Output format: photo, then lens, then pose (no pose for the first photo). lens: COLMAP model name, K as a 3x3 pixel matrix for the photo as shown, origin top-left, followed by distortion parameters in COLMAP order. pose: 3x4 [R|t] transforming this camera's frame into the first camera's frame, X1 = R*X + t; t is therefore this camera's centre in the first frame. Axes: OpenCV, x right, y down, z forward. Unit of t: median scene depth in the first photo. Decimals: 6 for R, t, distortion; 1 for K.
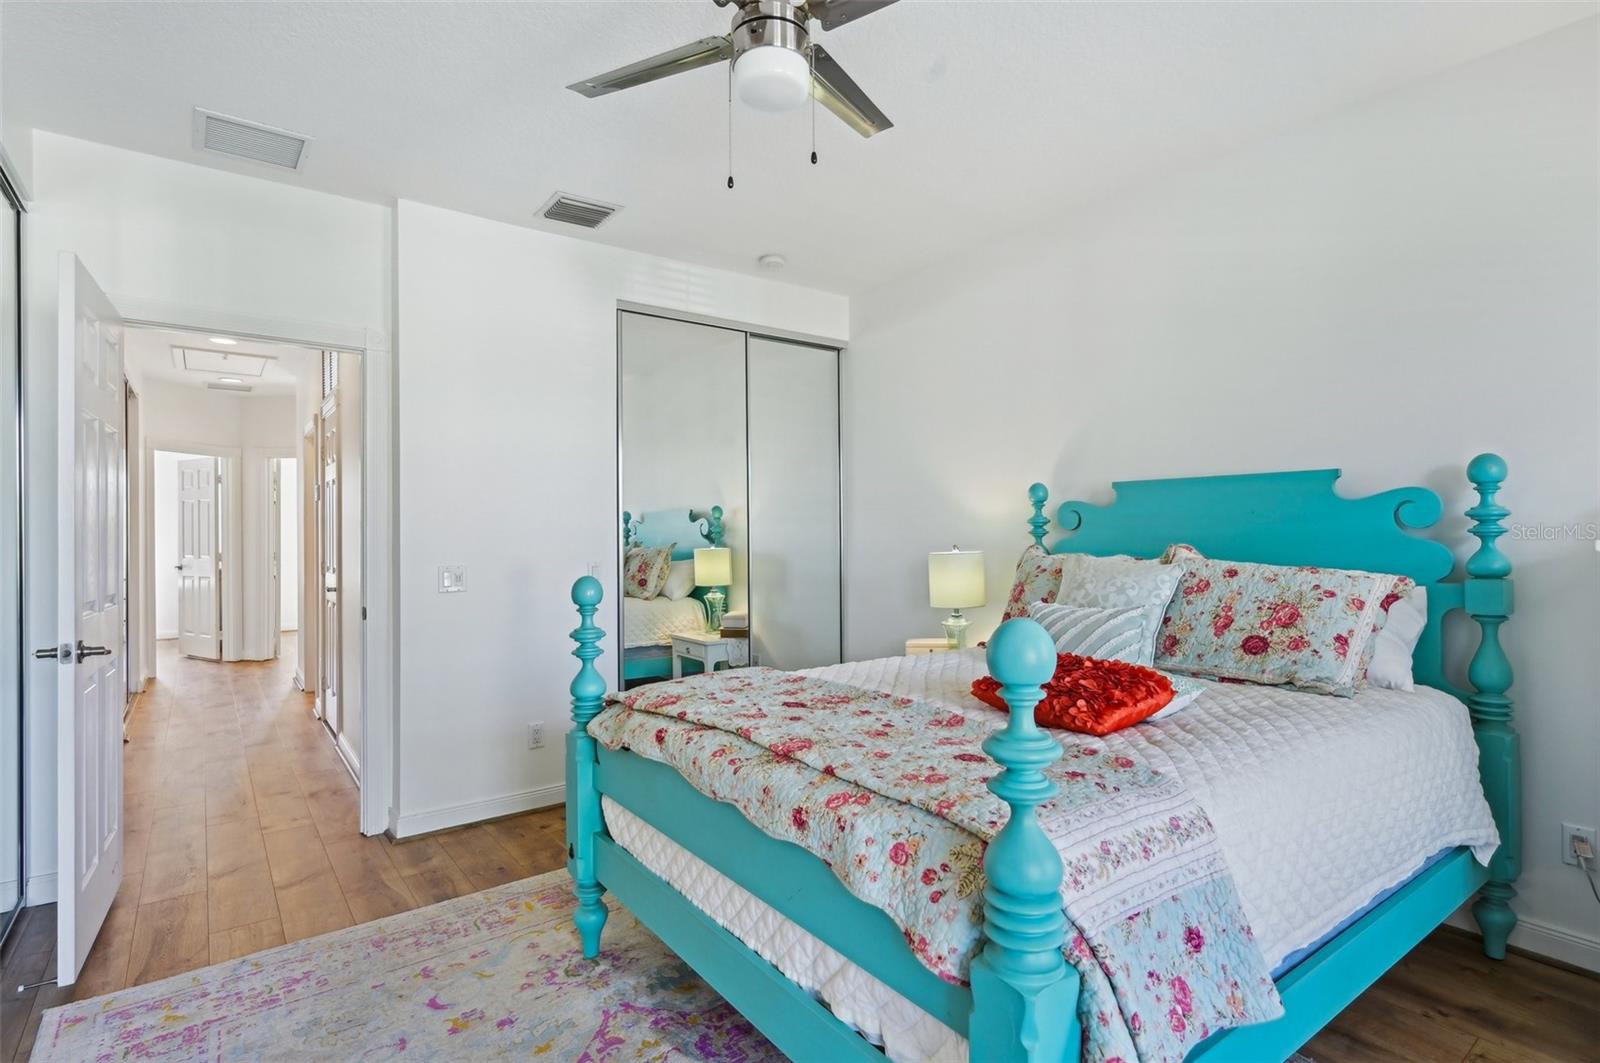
lens RADIAL K [[786.9, 0, 811.2], [0, 786.9, 506.3], [0, 0, 1]] dist [0.000580, 0.000391]
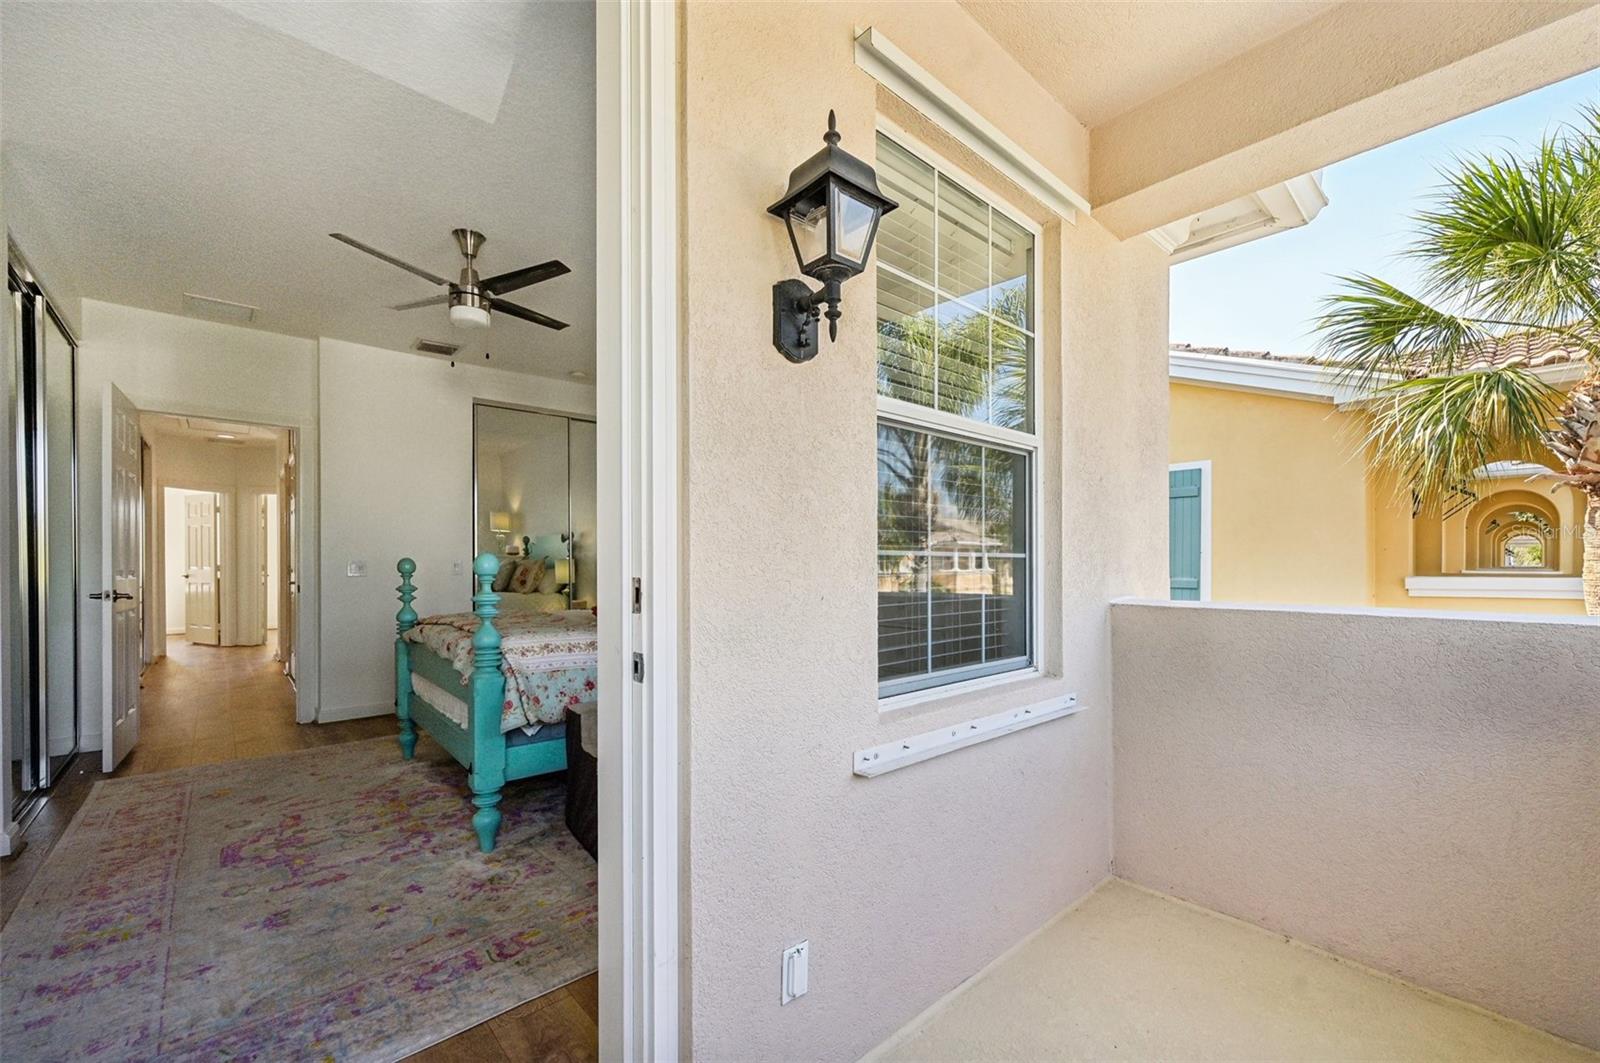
lens RADIAL K [[654.8, 0, 822.0], [0, 654.8, 548.7], [0, 0, 1]] dist [0.001048, -0.000229]
pose [[0.996111, 0.007975, 0.087742, 0.400676], [-0.008843, 0.999916, 0.009498, 0.029562], [-0.087658, -0.010237, 0.996098, -0.460290]]
